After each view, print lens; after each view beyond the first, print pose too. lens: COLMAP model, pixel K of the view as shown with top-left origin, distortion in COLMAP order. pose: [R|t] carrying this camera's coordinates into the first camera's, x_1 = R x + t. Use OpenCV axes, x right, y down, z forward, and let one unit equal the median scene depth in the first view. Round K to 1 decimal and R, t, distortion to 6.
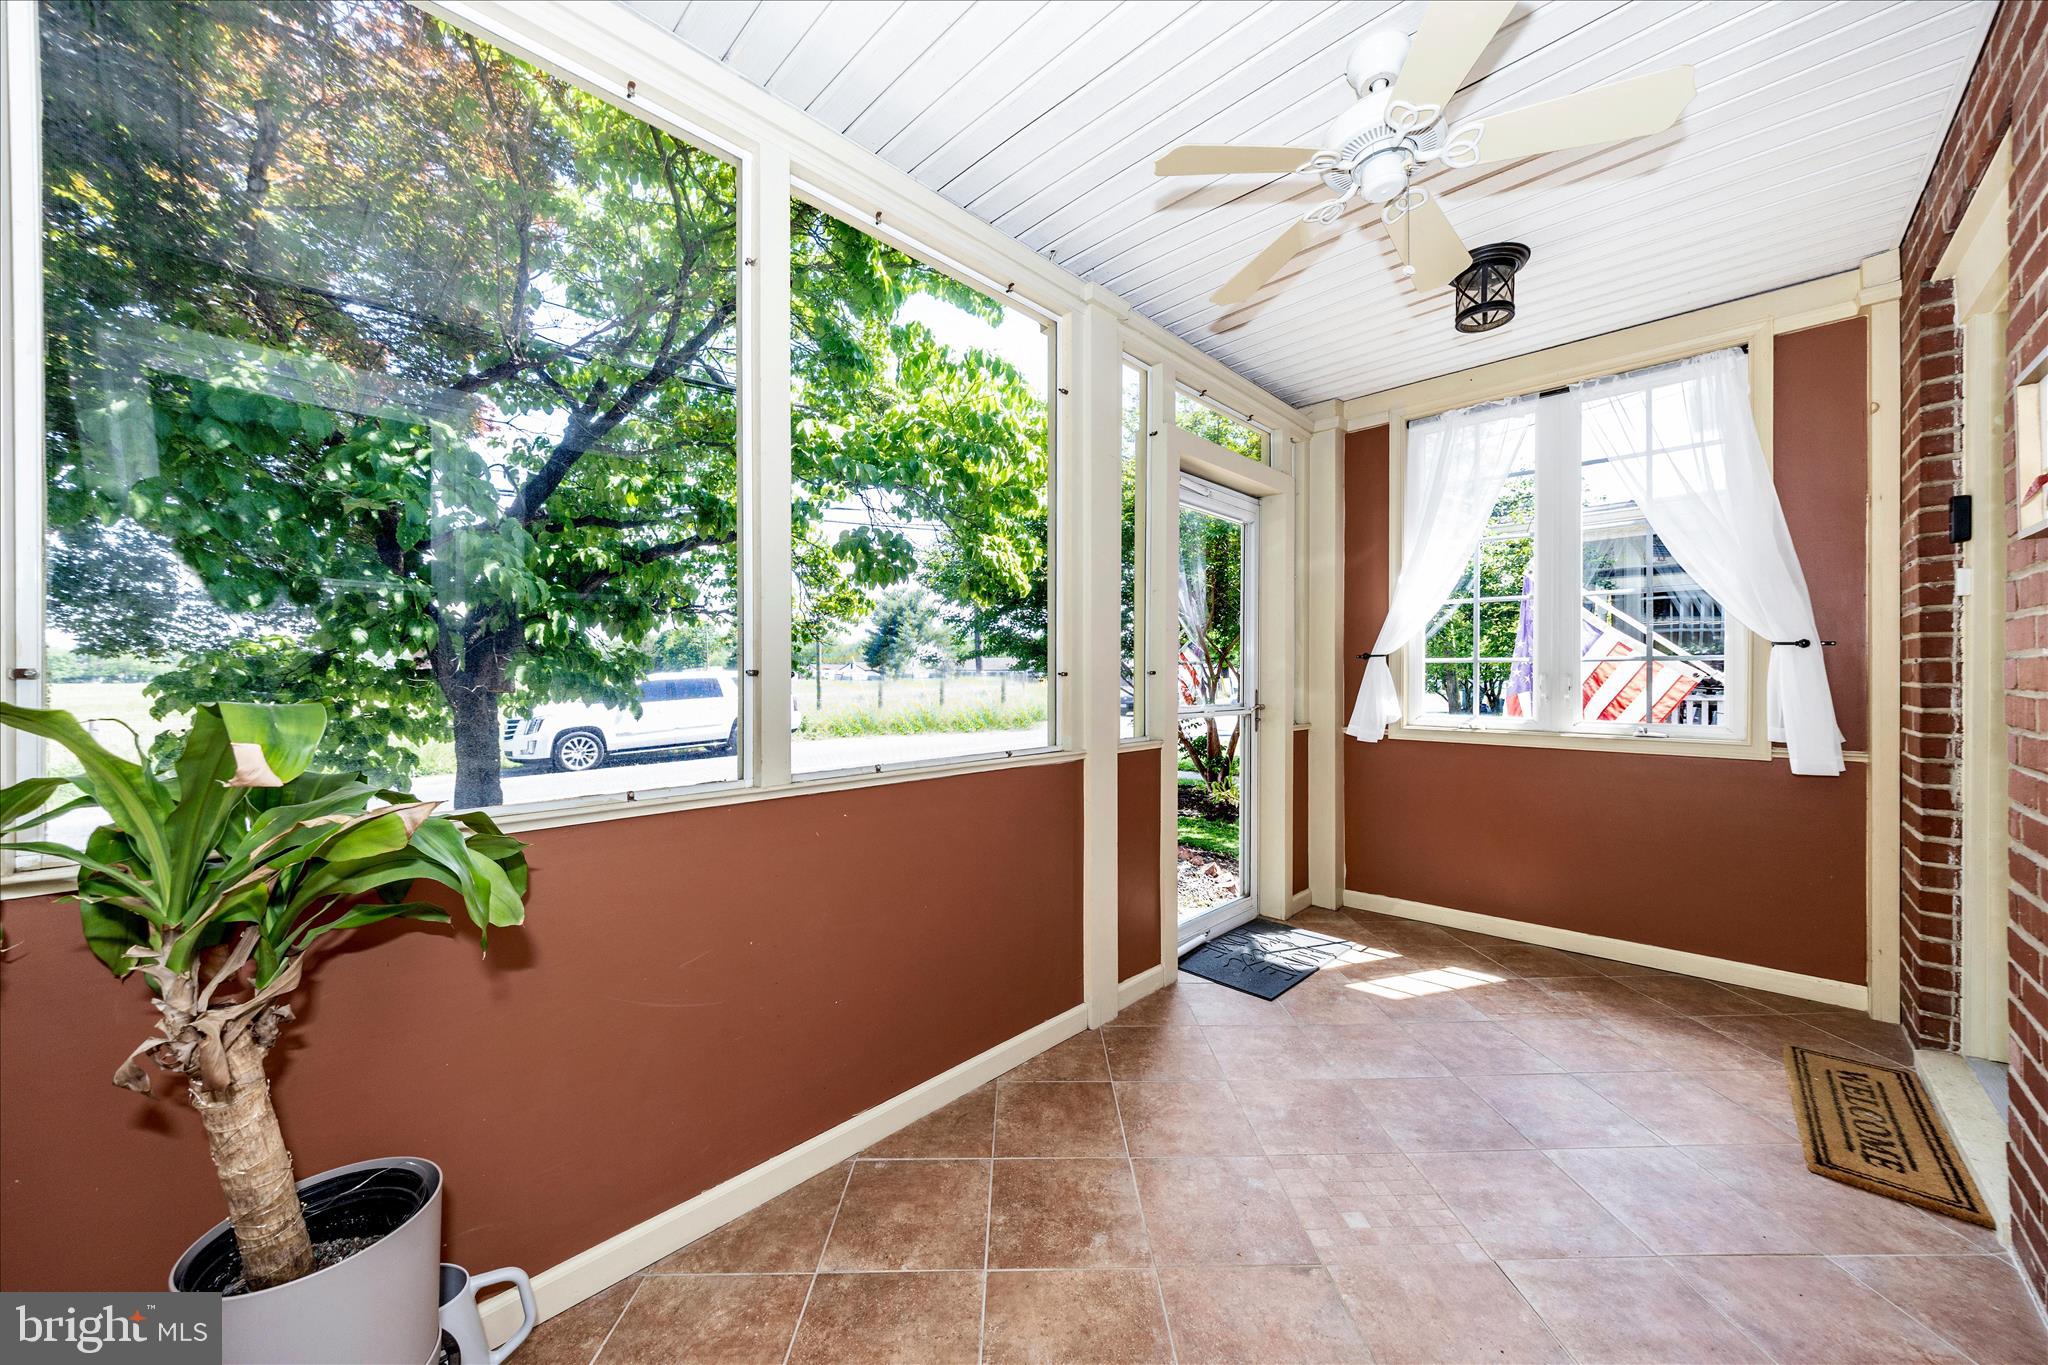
lens RADIAL K [[732.6, 0, 1015.8], [0, 732.6, 671.2], [0, 0, 1]] dist [-0.001662, -0.000202]
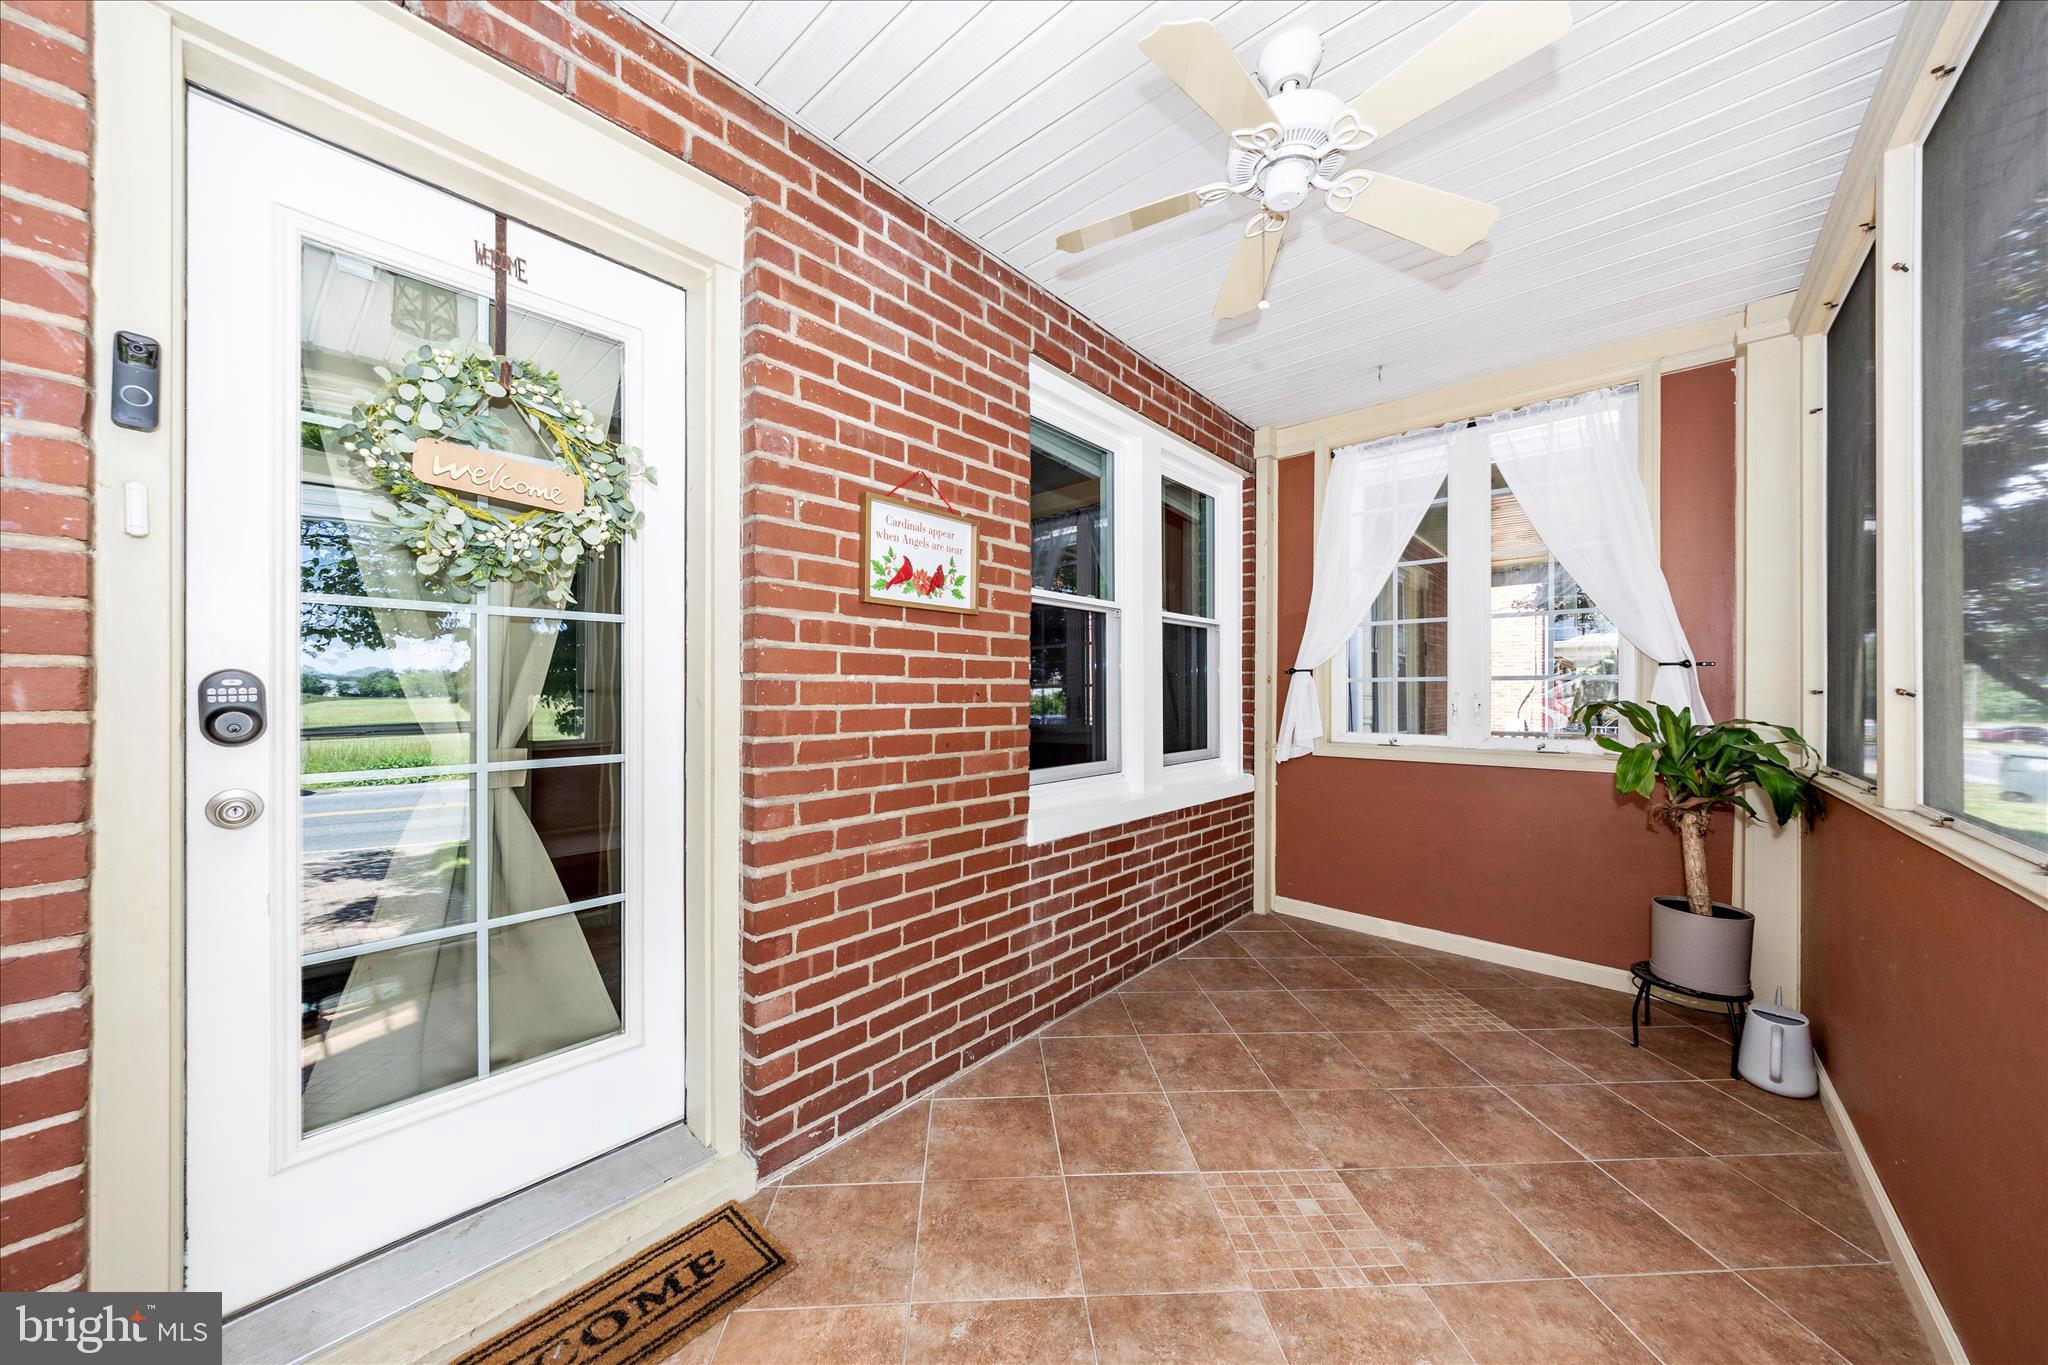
lens RADIAL K [[732.6, 0, 1015.8], [0, 732.6, 671.2], [0, 0, 1]] dist [-0.001662, -0.000202]
pose [[-0.997968, -0.004794, -0.063531, 0.921345], [-0.002840, 0.999521, -0.030814, 0.007007], [0.063649, -0.030571, -0.997504, 1.971219]]
